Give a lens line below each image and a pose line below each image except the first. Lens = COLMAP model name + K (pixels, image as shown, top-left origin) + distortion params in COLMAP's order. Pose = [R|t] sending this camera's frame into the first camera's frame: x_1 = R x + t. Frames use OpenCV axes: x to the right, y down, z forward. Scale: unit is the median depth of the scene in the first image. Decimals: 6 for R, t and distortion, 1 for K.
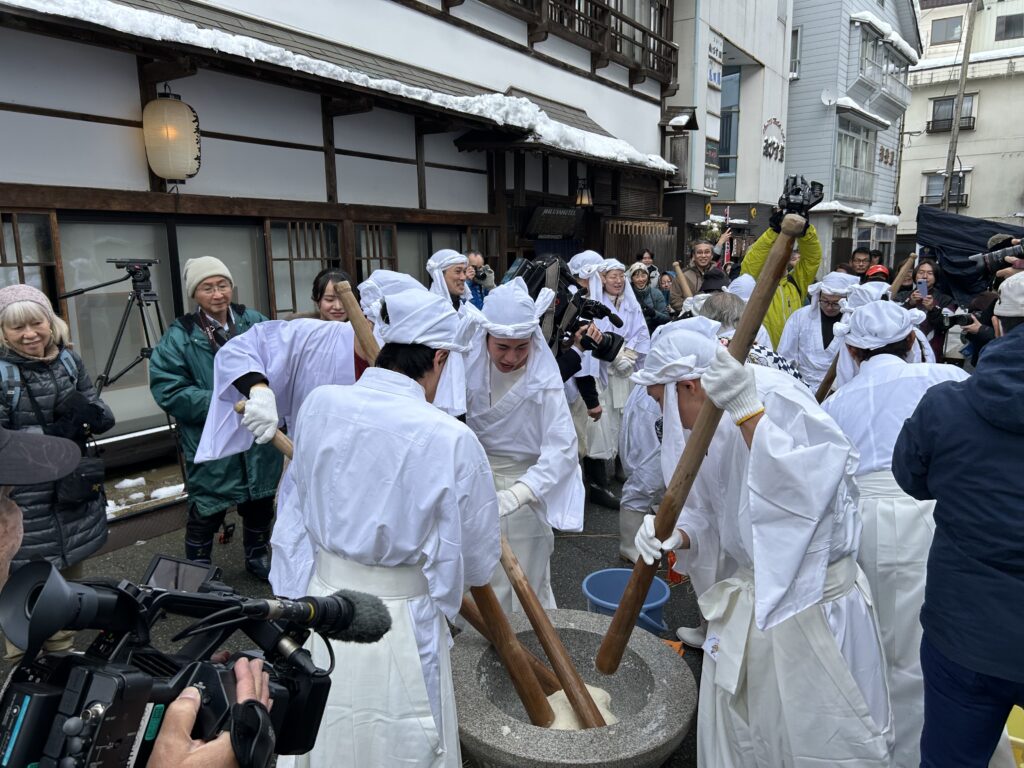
lens RADIAL K [[864.0, 0, 512.0], [0, 864.0, 384.0], [0, 0, 1]] dist [0.069409, -0.127692]
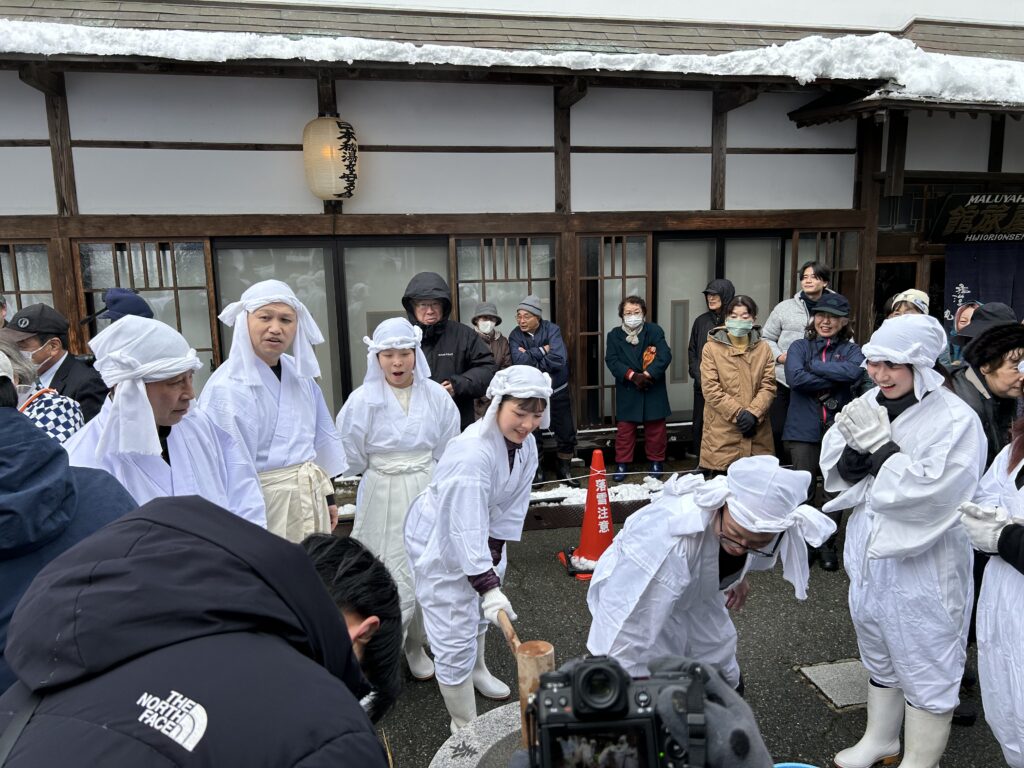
lens RADIAL K [[864.0, 0, 512.0], [0, 864.0, 384.0], [0, 0, 1]] dist [0.069409, -0.127692]
pose [[0.680038, 0.079746, -0.728827, 0.385265], [-0.091891, 0.995499, 0.023184, -0.057837], [0.727395, 0.051207, 0.684305, 0.400071]]
